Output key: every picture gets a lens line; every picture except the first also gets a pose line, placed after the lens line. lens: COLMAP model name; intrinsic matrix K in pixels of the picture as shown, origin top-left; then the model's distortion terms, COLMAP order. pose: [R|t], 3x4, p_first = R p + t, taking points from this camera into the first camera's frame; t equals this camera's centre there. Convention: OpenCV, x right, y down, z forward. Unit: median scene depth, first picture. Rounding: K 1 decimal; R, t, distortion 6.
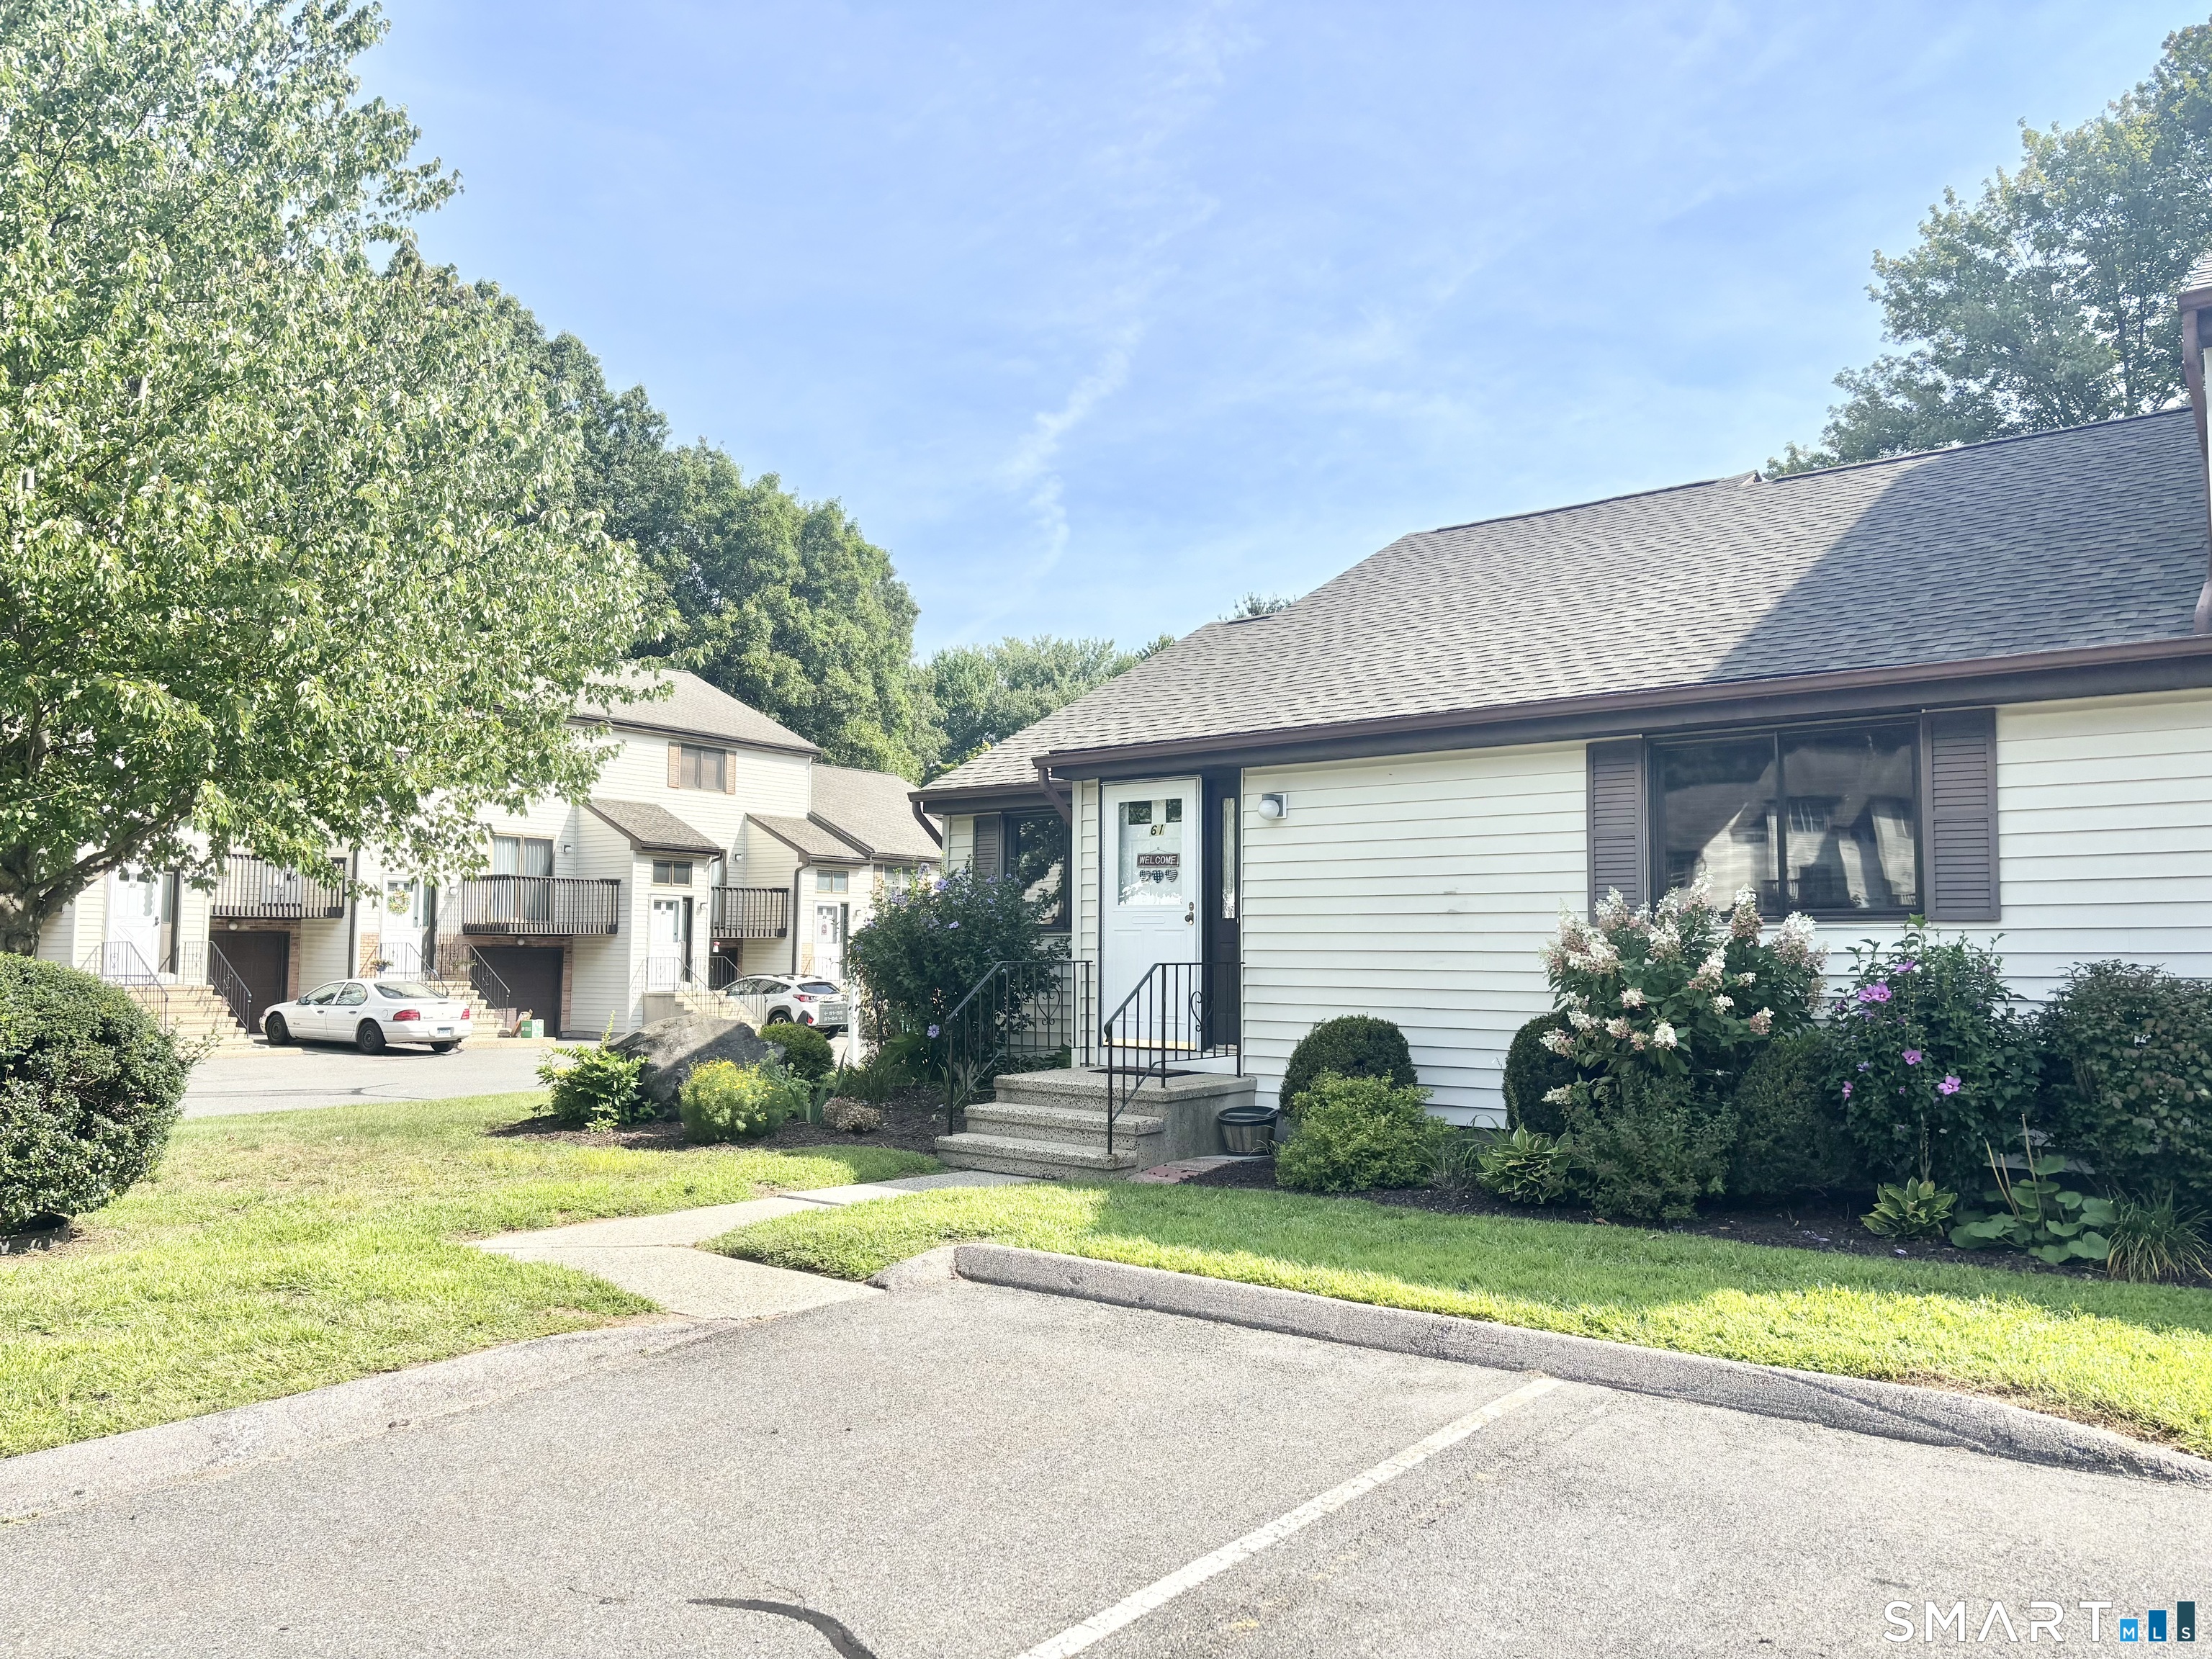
lens RADIAL K [[1660.9, 0, 1114.3], [0, 1660.9, 834.1], [0, 0, 1]] dist [0.085864, -0.100433]
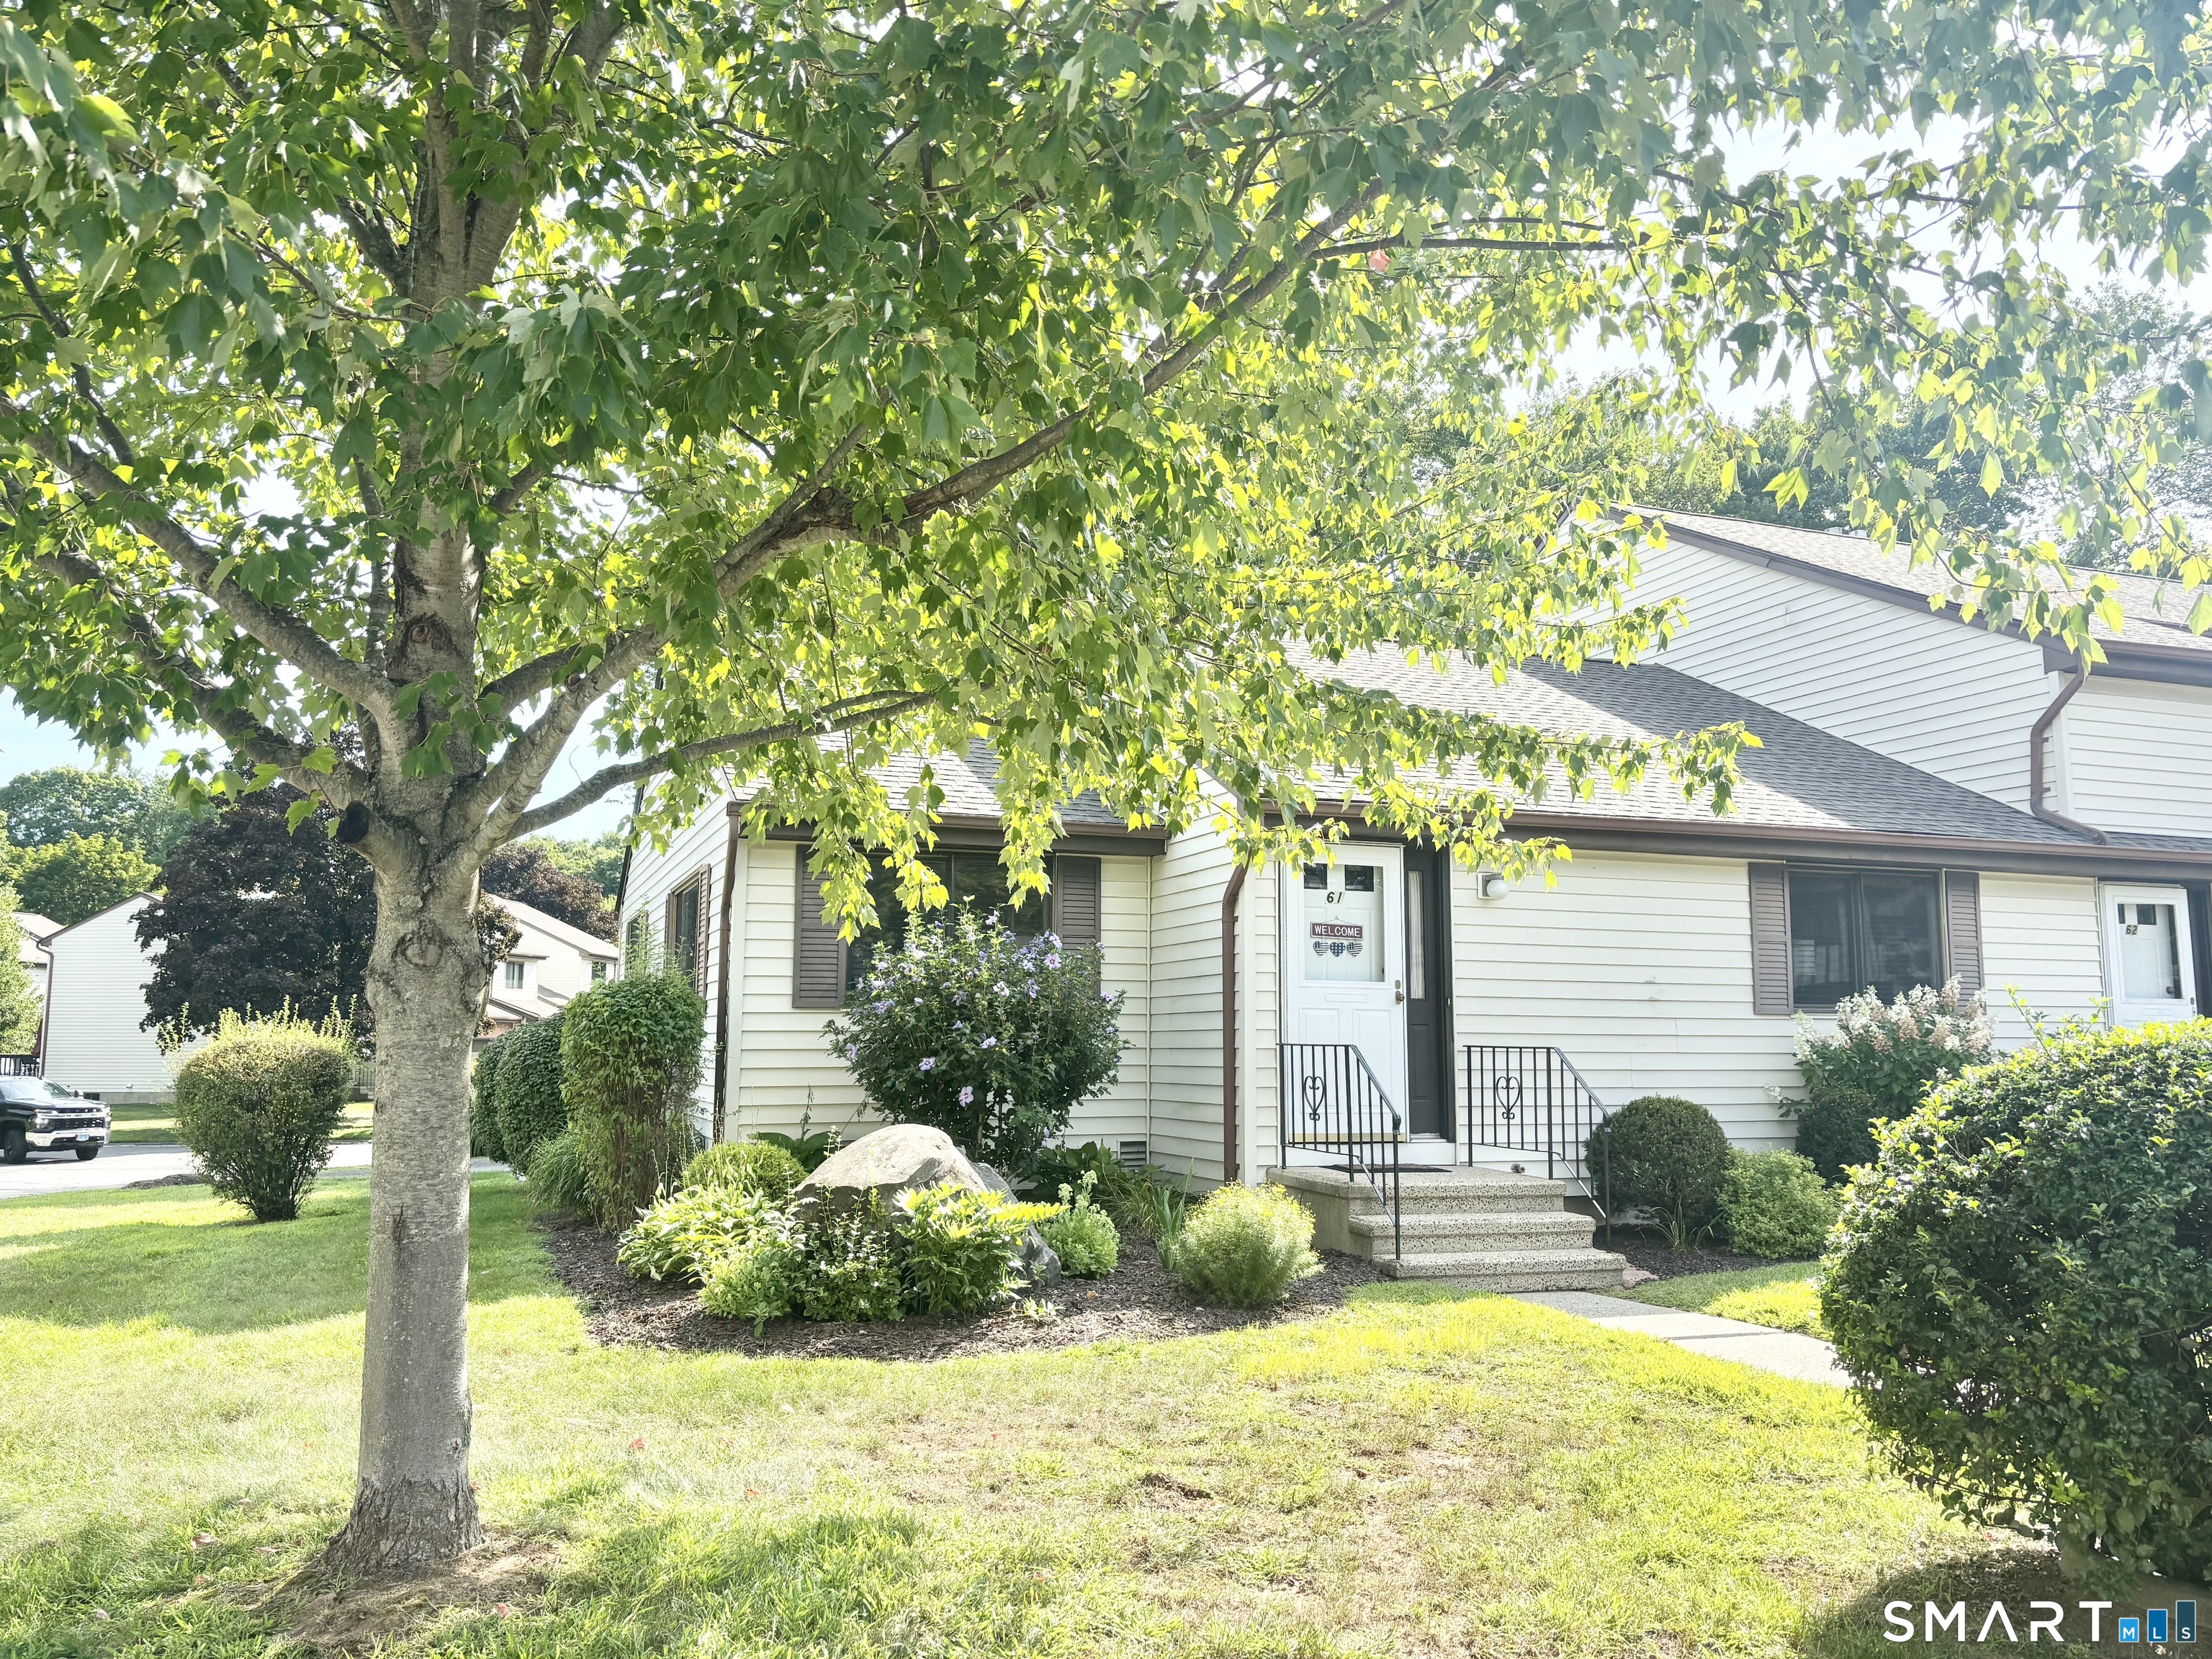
lens RADIAL K [[1660.9, 0, 1114.3], [0, 1660.9, 834.1], [0, 0, 1]] dist [0.085864, -0.100433]
pose [[0.525367, 0.109774, 0.843765, -0.830510], [-0.063629, 0.993935, -0.089693, 0.053739], [-0.848493, -0.006566, 0.529166, 0.646377]]
